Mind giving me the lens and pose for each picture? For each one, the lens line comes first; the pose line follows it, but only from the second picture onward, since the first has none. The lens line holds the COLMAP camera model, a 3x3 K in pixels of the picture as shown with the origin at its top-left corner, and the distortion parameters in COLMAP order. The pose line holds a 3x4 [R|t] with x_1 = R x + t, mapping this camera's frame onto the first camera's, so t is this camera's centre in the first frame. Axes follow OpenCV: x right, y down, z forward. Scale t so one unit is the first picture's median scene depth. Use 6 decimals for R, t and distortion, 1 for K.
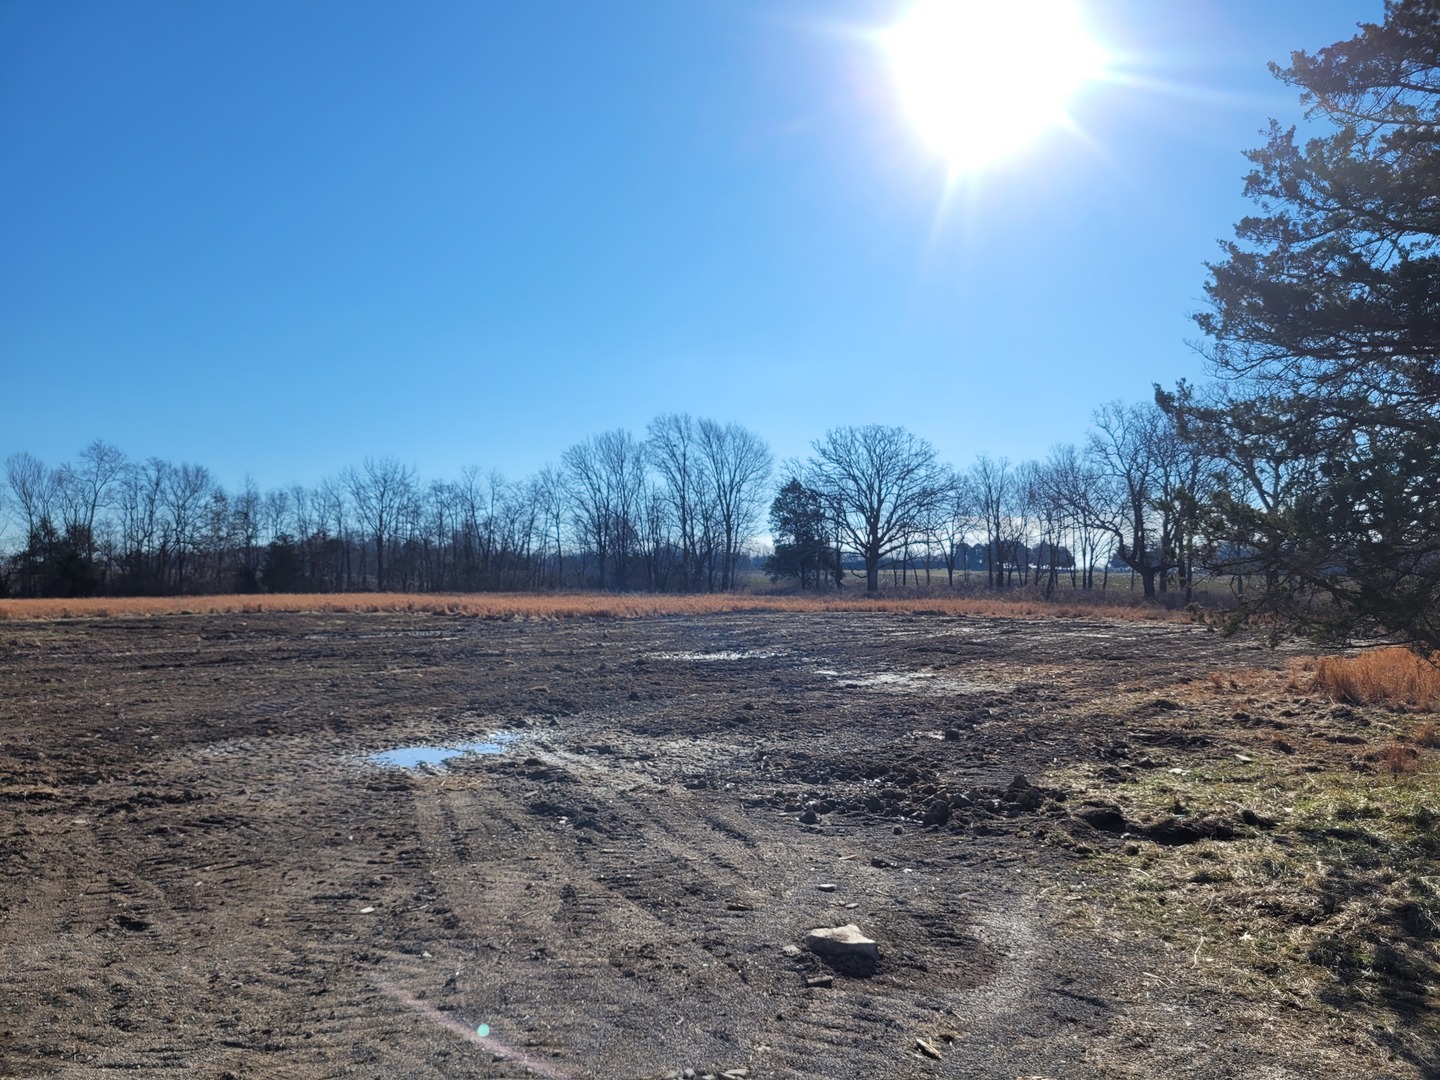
lens RADIAL K [[1081.9, 0, 730.9], [0, 1081.9, 547.7], [0, 0, 1]] dist [0.042528, -0.033823]
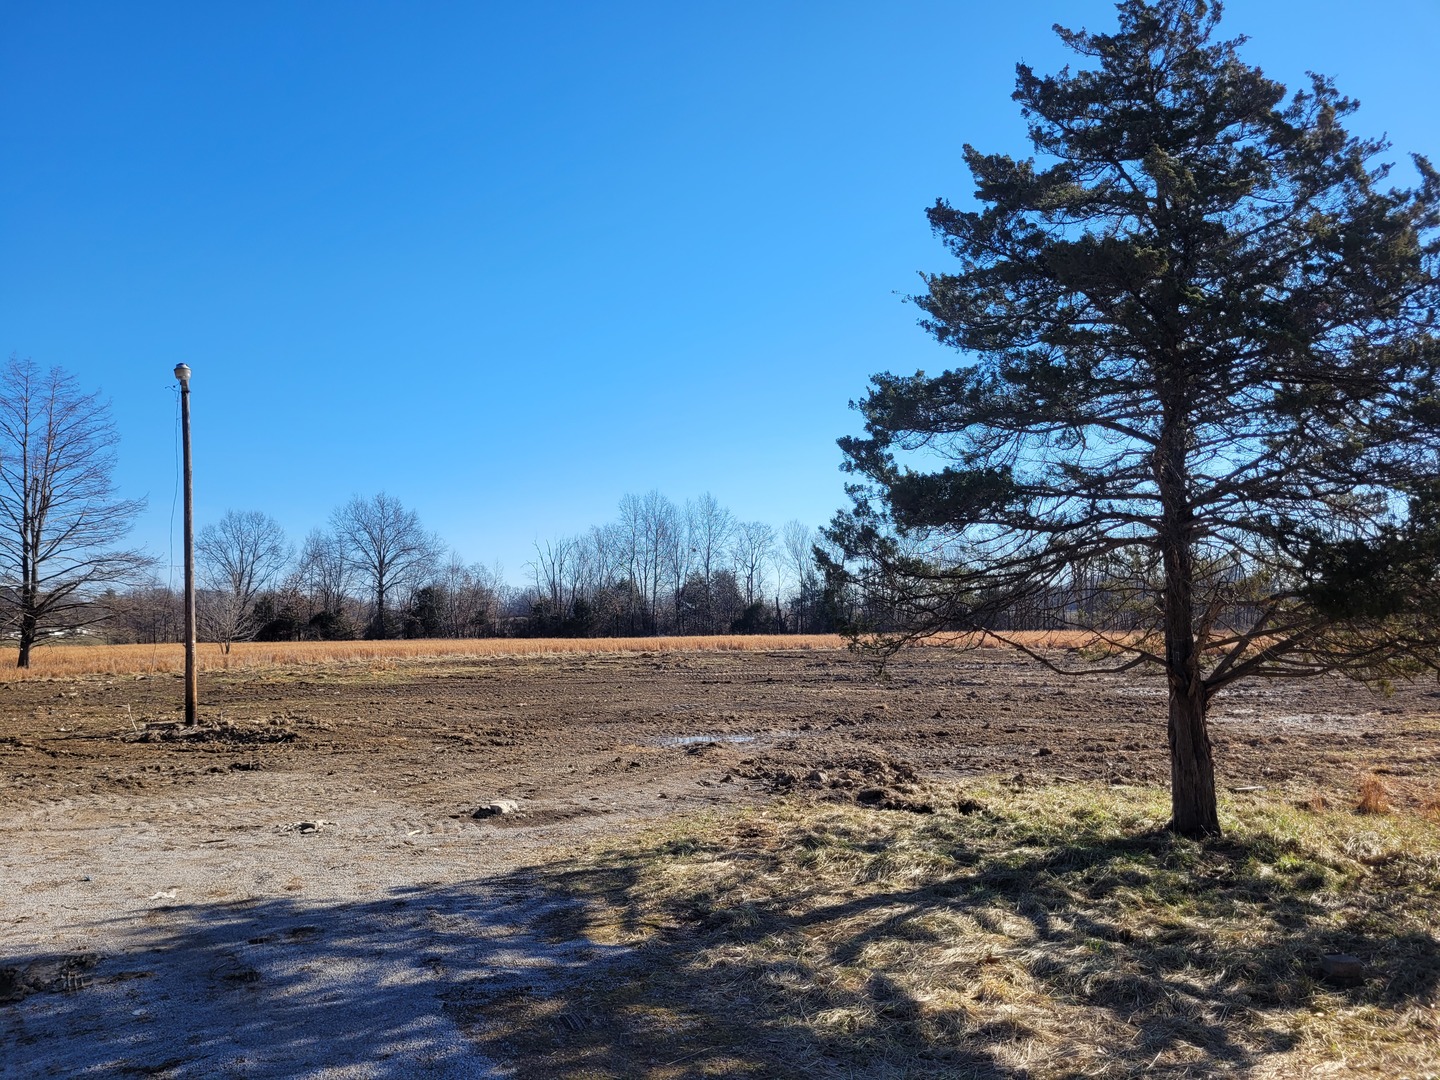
lens RADIAL K [[1081.9, 0, 708.3], [0, 1081.9, 543.9], [0, 0, 1]] dist [0.042528, -0.033823]
pose [[0.757176, -0.053558, -0.651011, 0.586327], [0.027920, 0.998376, -0.049663, 0.000951], [0.652614, 0.019427, 0.757442, -0.084612]]
